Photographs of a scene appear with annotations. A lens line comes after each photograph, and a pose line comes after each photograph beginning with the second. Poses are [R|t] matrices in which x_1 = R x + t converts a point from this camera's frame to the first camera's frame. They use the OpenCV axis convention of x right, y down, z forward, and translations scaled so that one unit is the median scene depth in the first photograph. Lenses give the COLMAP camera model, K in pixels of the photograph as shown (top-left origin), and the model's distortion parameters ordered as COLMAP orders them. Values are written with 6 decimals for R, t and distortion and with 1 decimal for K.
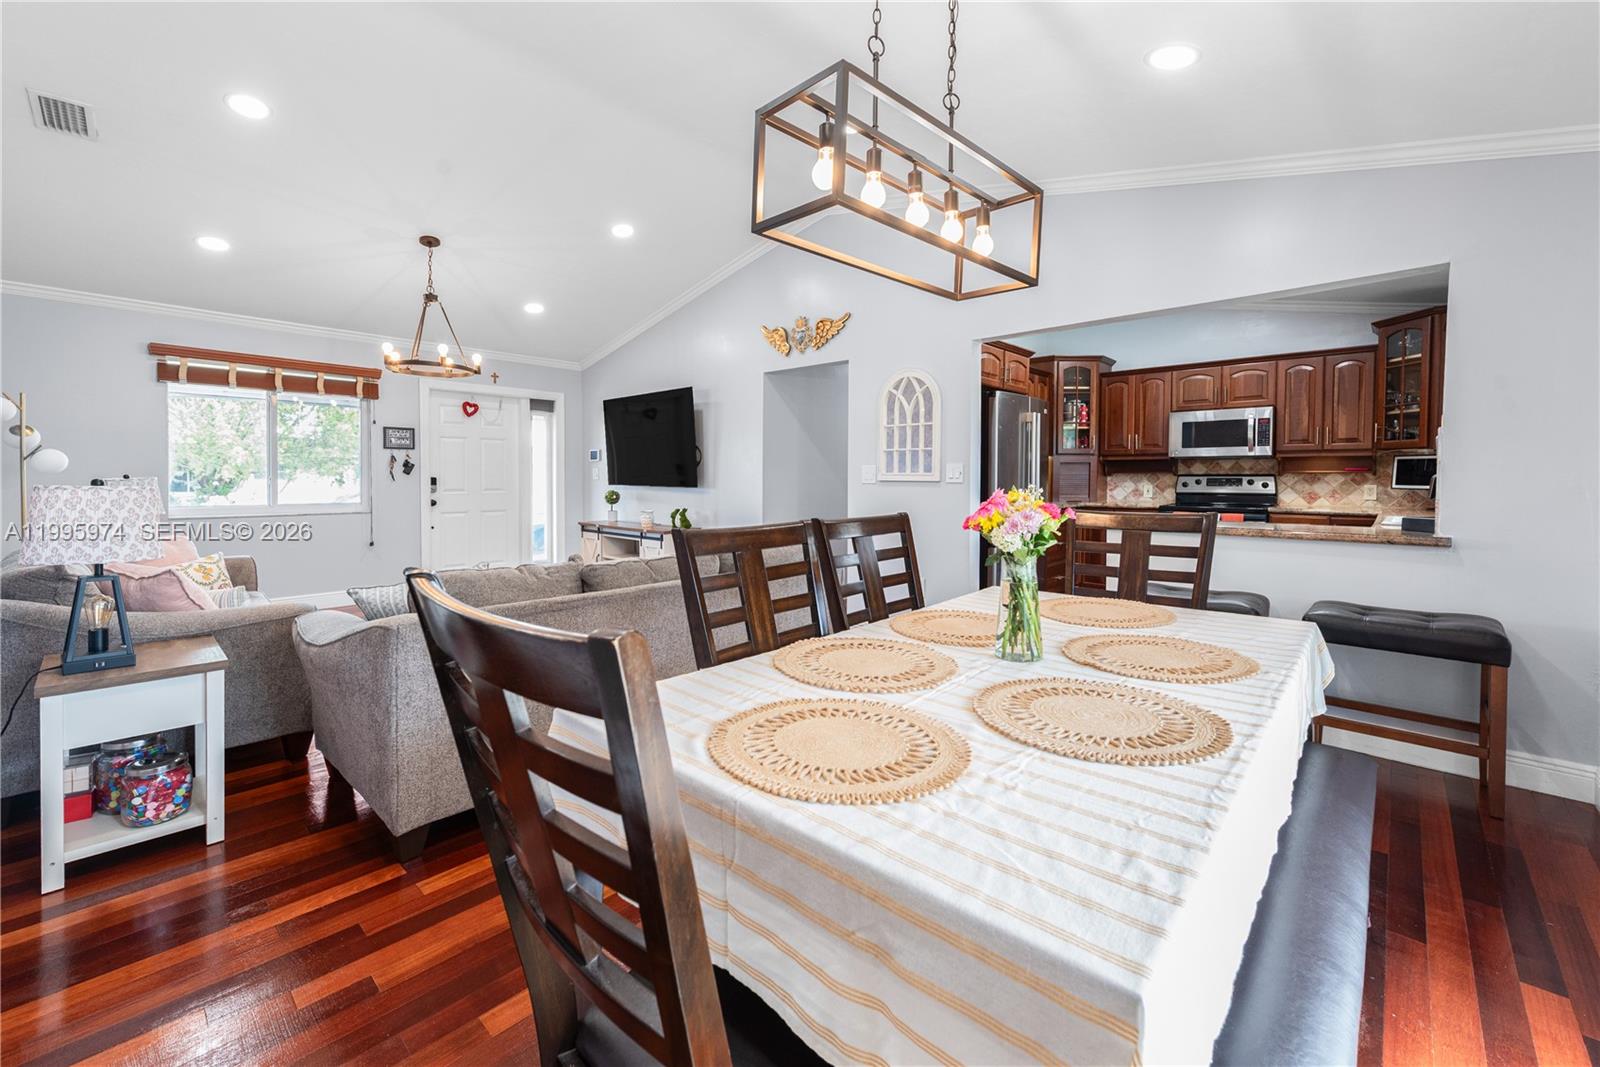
lens RADIAL K [[646.6, 0, 798.6], [0, 646.6, 495.4], [0, 0, 1]] dist [0.001351, -0.003609]
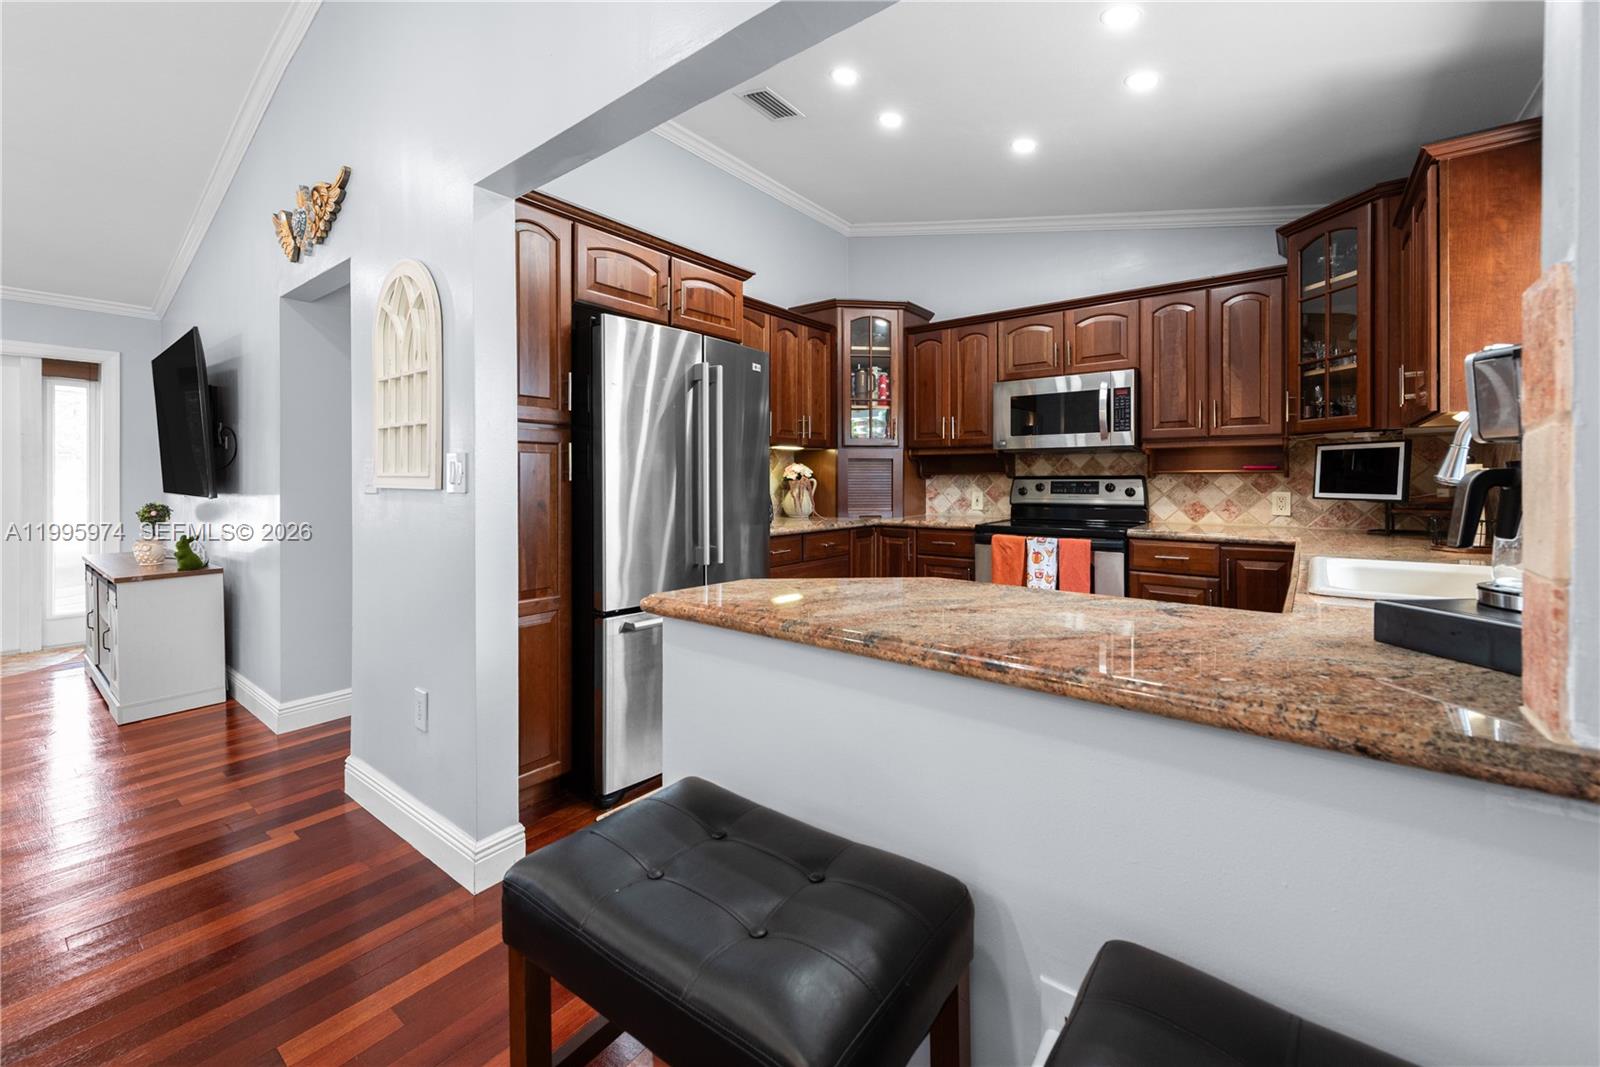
lens RADIAL K [[646.6, 0, 801.0], [0, 646.6, 475.9], [0, 0, 1]] dist [0.001351, -0.003609]
pose [[0.995956, -0.001631, 0.089824, 0.337845], [0.004761, 0.999388, -0.034643, -0.011624], [-0.089713, 0.034930, 0.995355, 0.386167]]
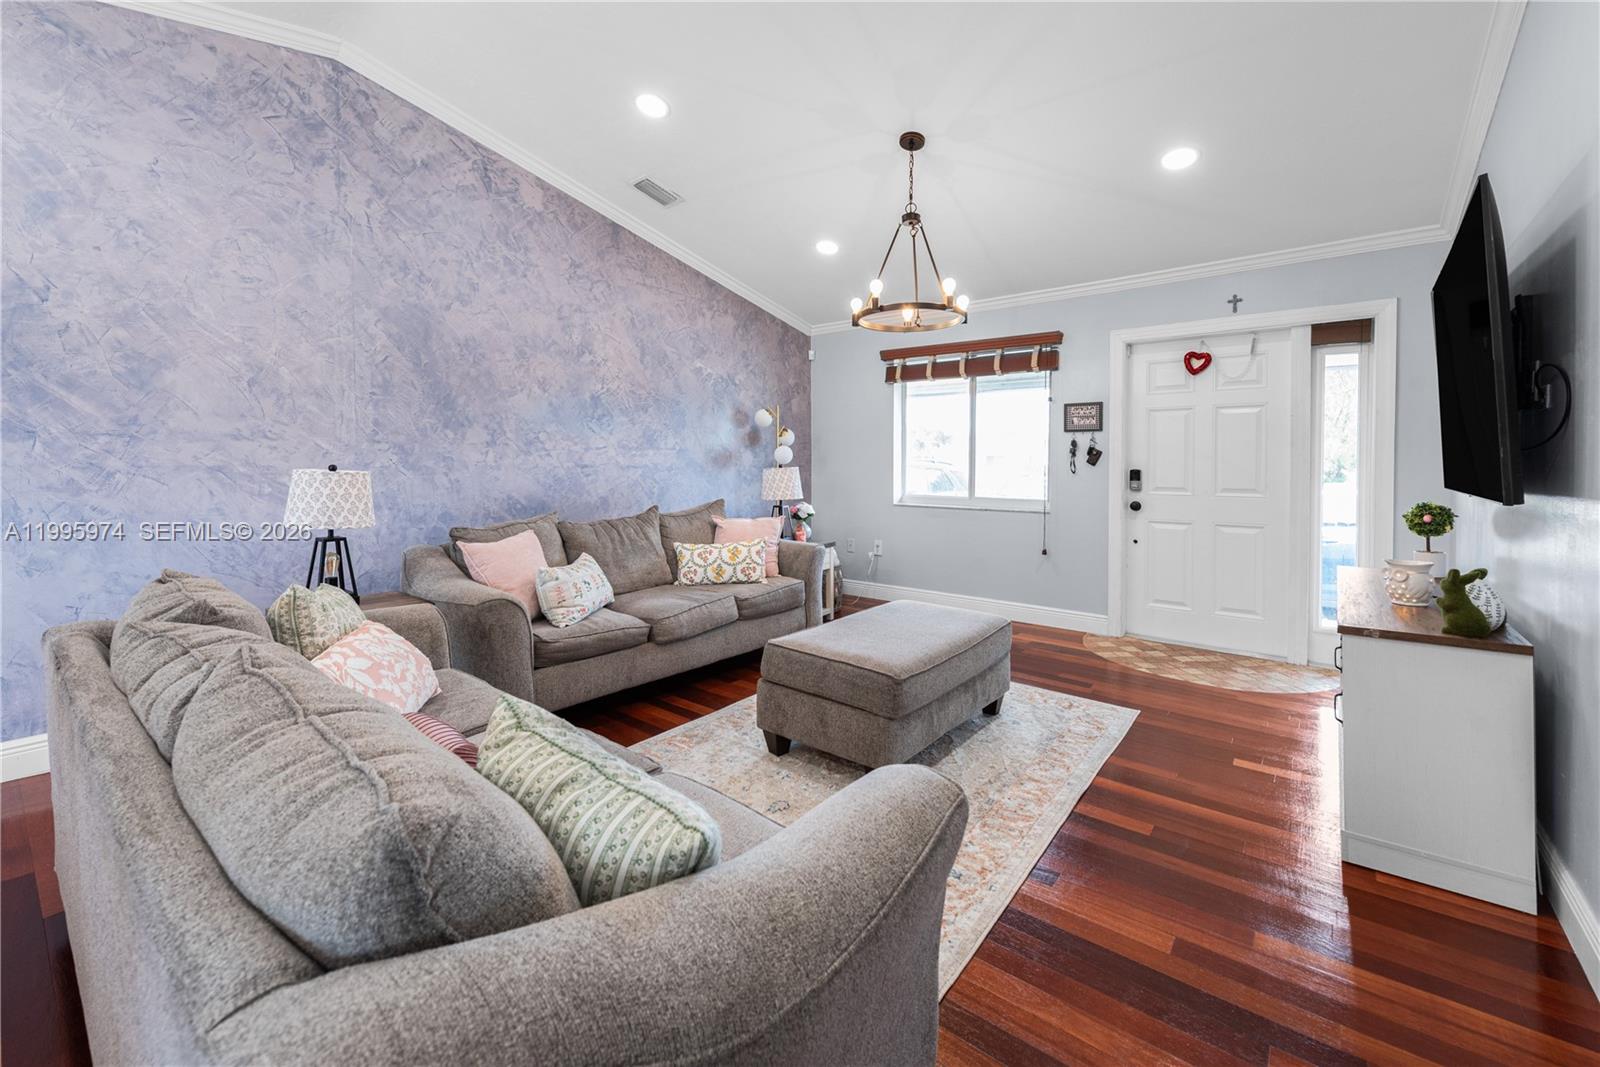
lens RADIAL K [[646.6, 0, 802.9], [0, 646.6, 478.5], [0, 0, 1]] dist [0.001351, -0.003609]
pose [[0.060035, 0.021067, -0.997974, 0.123104], [-0.034882, 0.999211, 0.018994, -0.021967], [0.997587, 0.033671, 0.060723, 0.690090]]
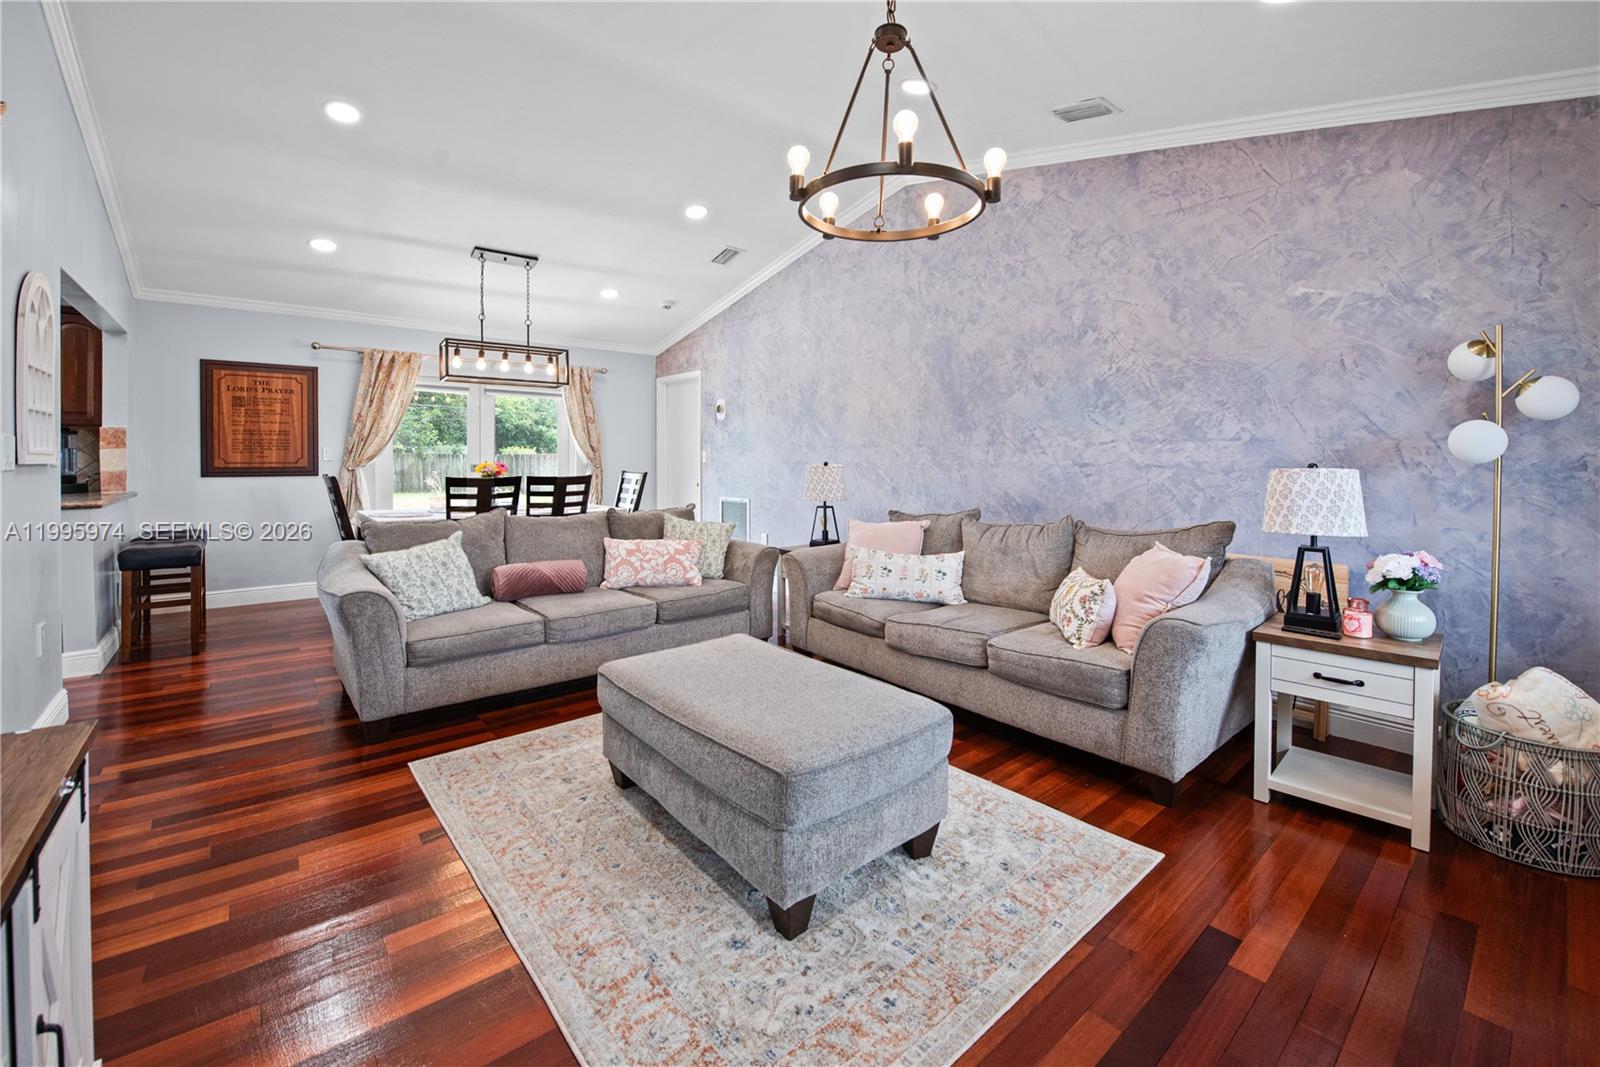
lens RADIAL K [[646.6, 0, 791.2], [0, 646.6, 470.6], [0, 0, 1]] dist [0.001351, -0.003609]
pose [[-0.992344, -0.007724, 0.123260, -0.483313], [-0.002274, 0.999016, 0.044293, -0.036381], [-0.123481, 0.043673, -0.991385, 1.199972]]
